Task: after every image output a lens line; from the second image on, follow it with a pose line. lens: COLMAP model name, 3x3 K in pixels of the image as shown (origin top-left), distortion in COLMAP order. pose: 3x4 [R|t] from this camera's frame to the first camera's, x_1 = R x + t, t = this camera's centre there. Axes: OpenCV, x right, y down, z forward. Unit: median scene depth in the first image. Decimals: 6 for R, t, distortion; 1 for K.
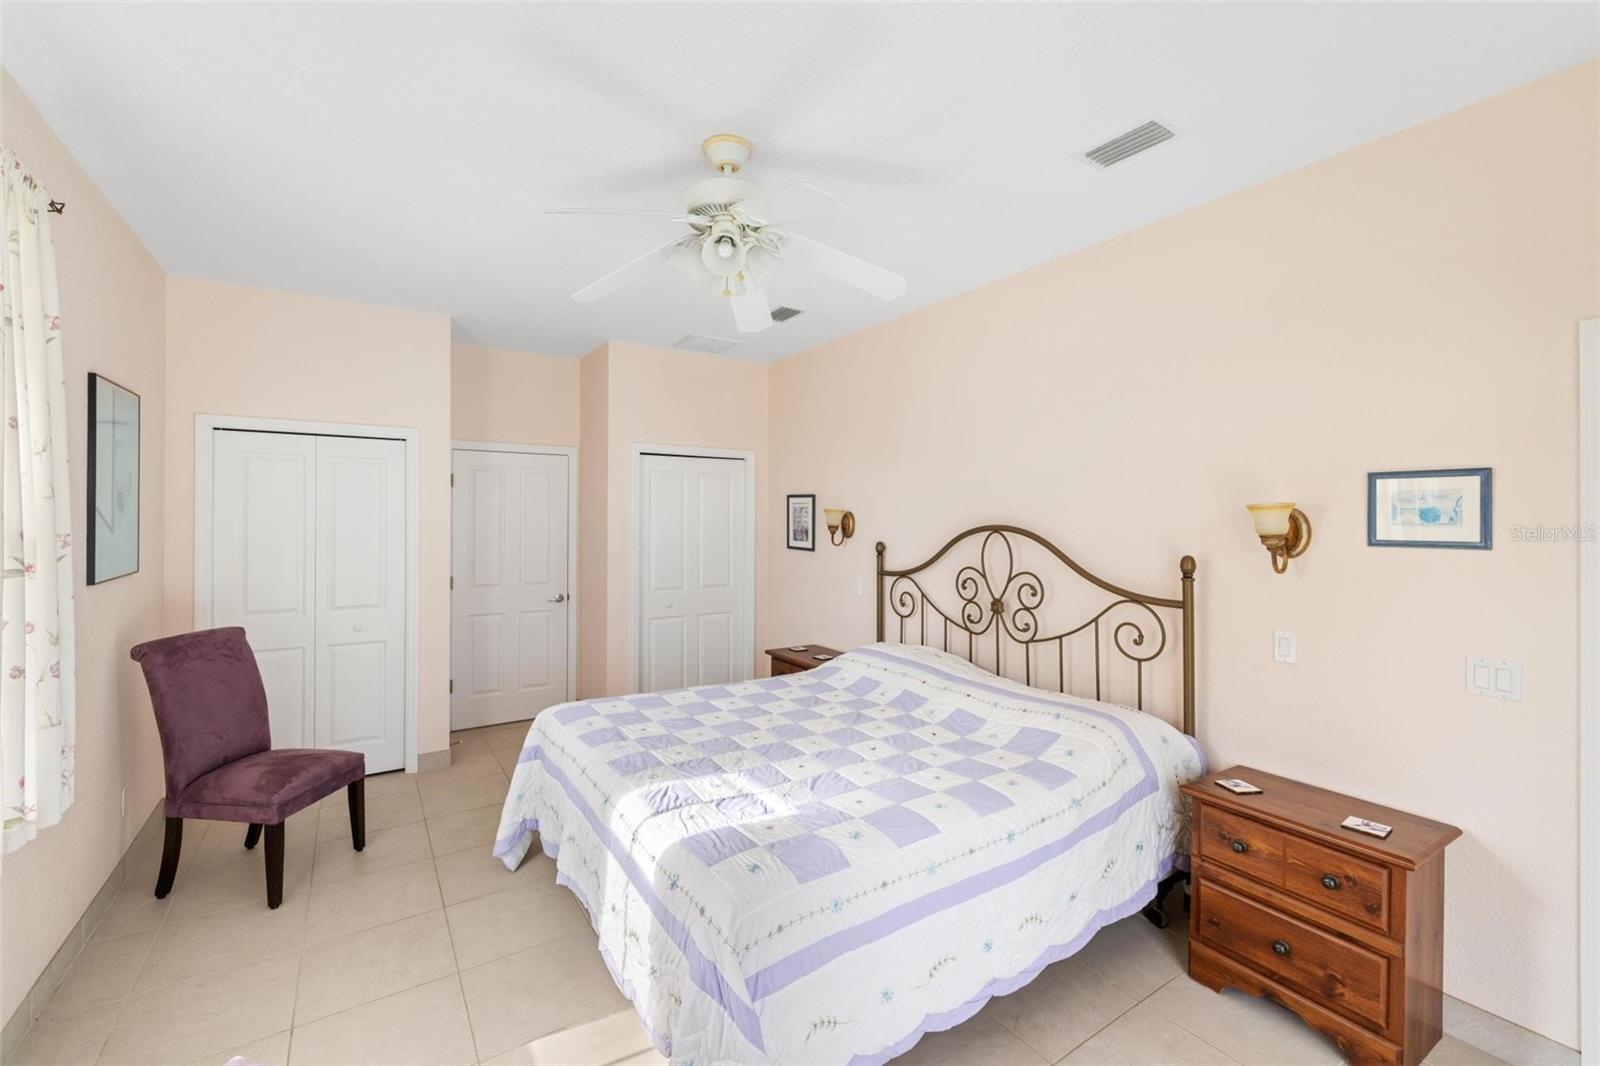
lens RADIAL K [[674.0, 0, 807.9], [0, 674.0, 518.8], [0, 0, 1]] dist [-0.000801, -0.000173]
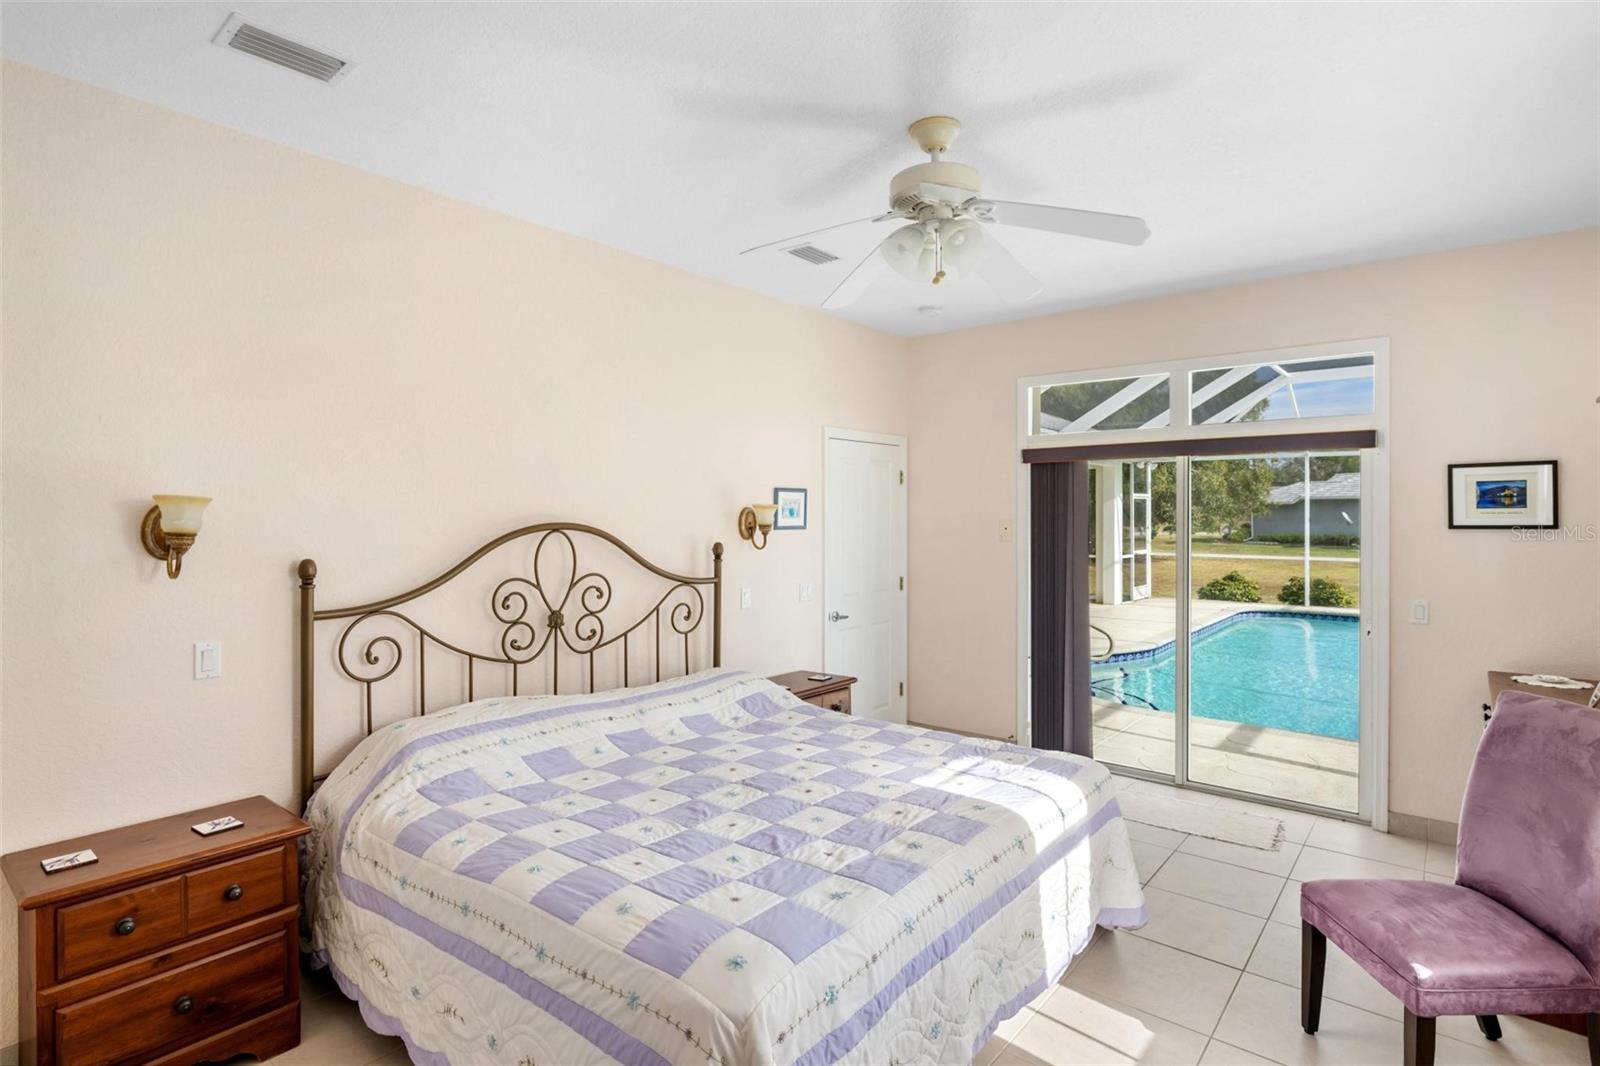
lens RADIAL K [[815.2, 0, 794.3], [0, 815.2, 512.7], [0, 0, 1]] dist [-0.002447, 0.000101]
pose [[-0.291507, -0.001663, 0.956567, -0.800860], [0.000784, 0.999998, 0.001977, -0.005397], [-0.956568, 0.001326, -0.291505, 1.042324]]
